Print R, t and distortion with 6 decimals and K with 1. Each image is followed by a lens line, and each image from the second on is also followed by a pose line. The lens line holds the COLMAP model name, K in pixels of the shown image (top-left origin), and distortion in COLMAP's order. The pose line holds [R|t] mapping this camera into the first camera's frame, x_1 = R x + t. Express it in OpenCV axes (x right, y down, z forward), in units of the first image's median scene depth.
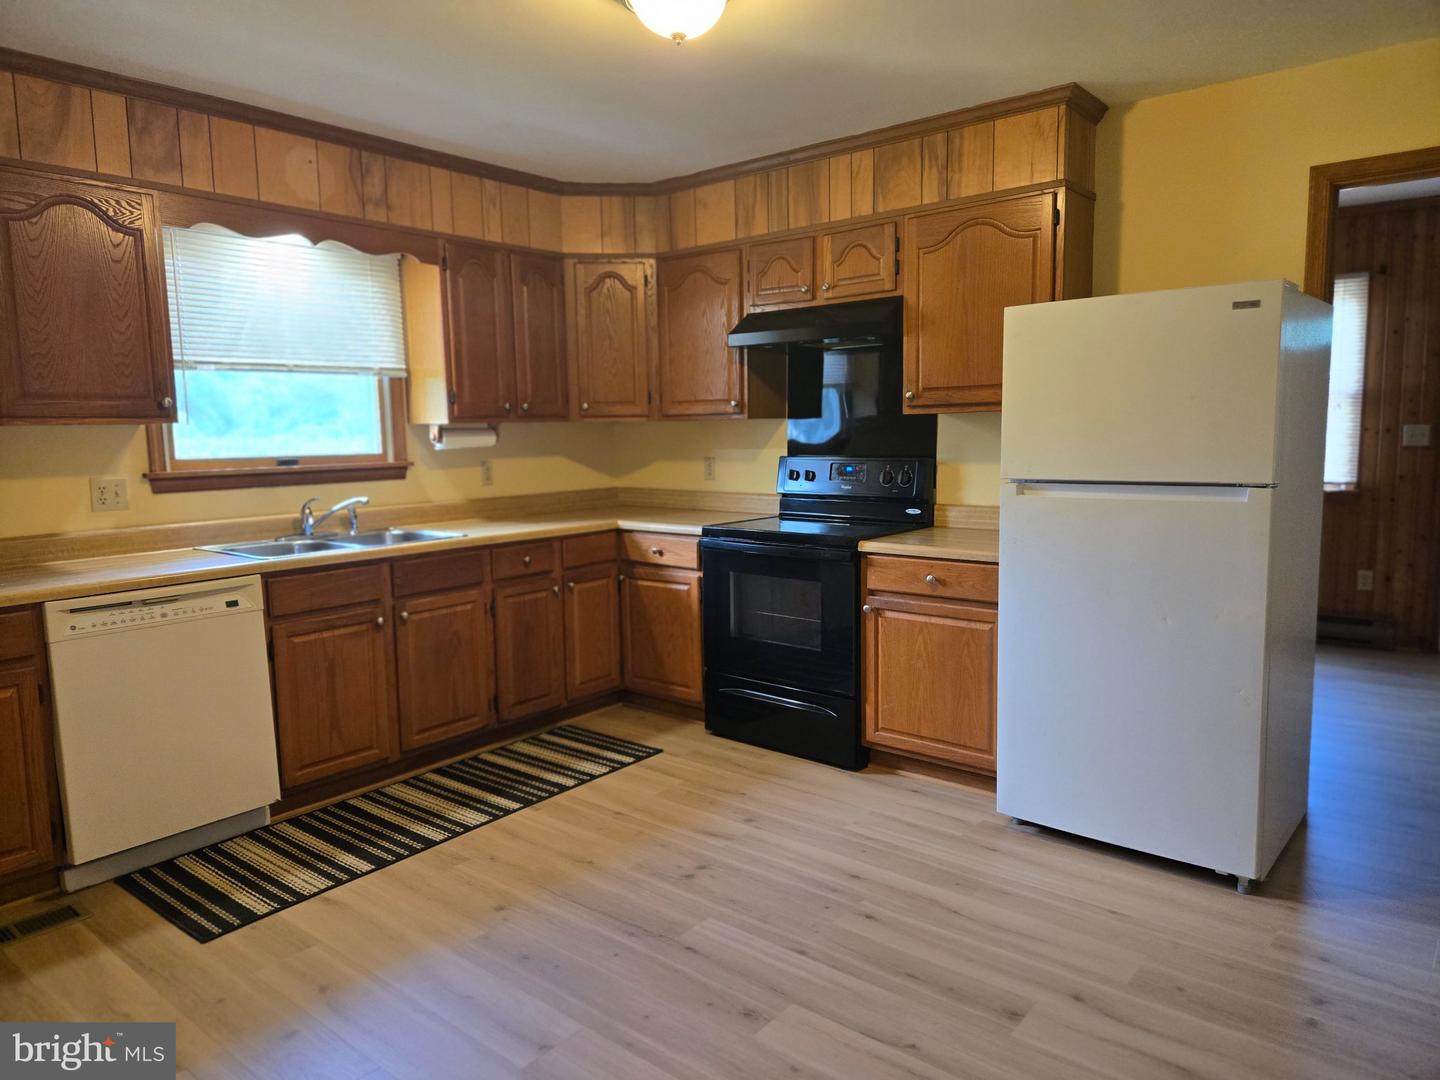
lens RADIAL K [[976.9, 0, 718.8], [0, 976.9, 549.6], [0, 0, 1]] dist [0.068121, -0.054385]
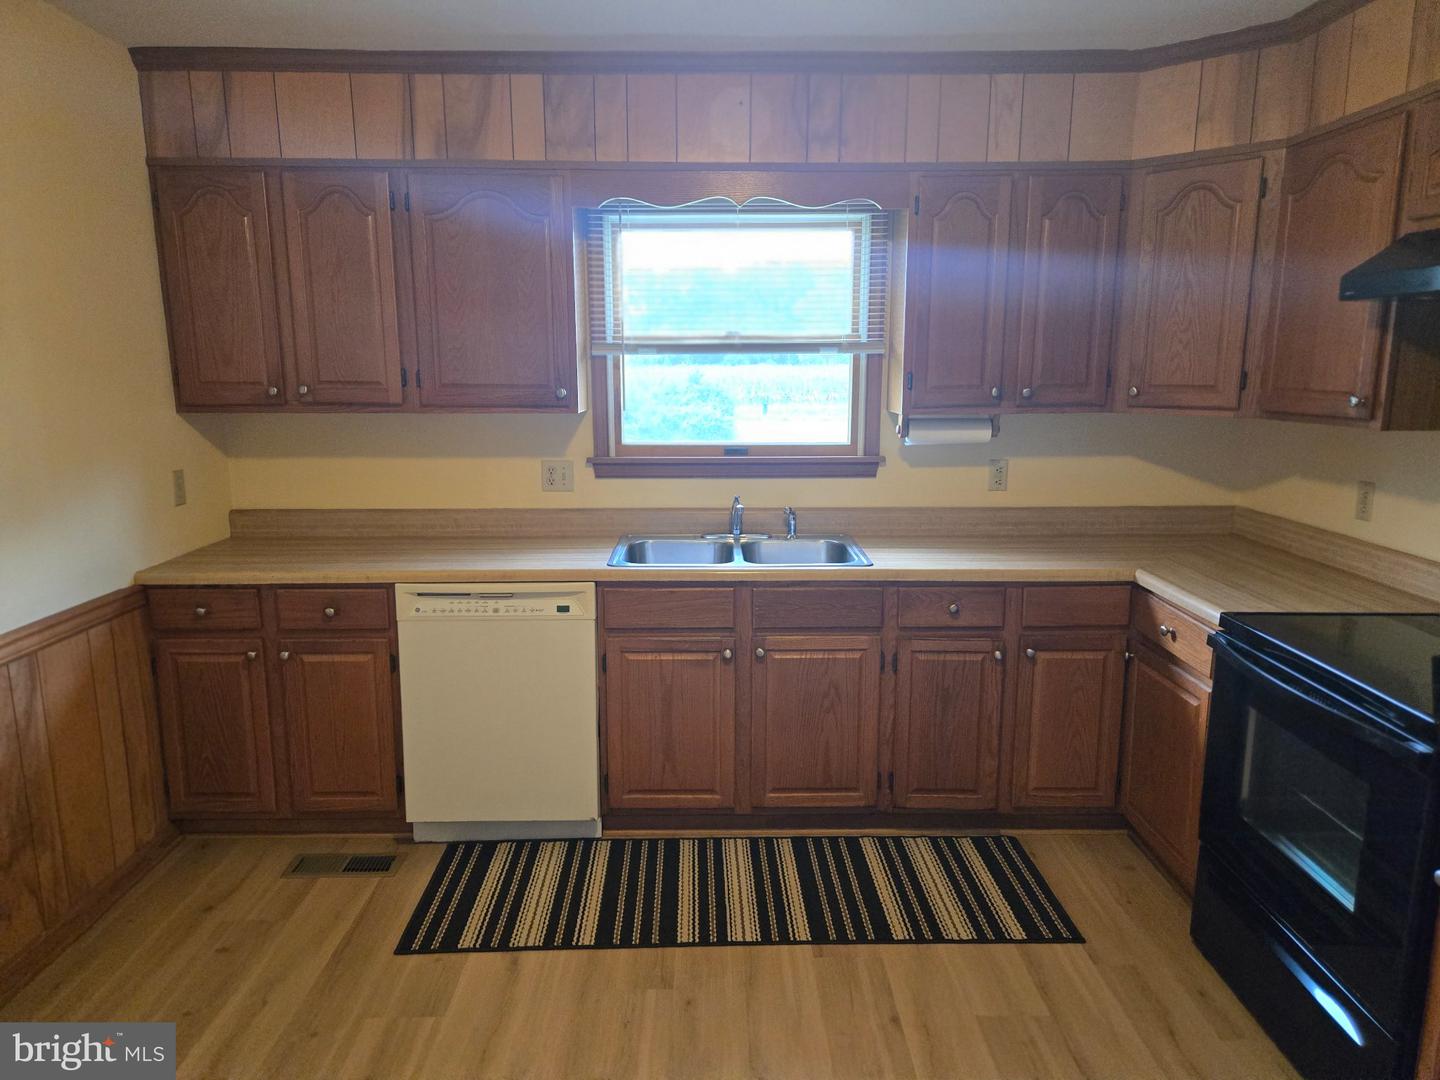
lens RADIAL K [[976.9, 0, 718.8], [0, 976.9, 549.6], [0, 0, 1]] dist [0.068121, -0.054385]
pose [[0.637756, 0.163373, -0.752713, 0.267057], [-0.107309, 0.986562, 0.123208, -0.116891], [0.762727, 0.002196, 0.646717, 0.436818]]
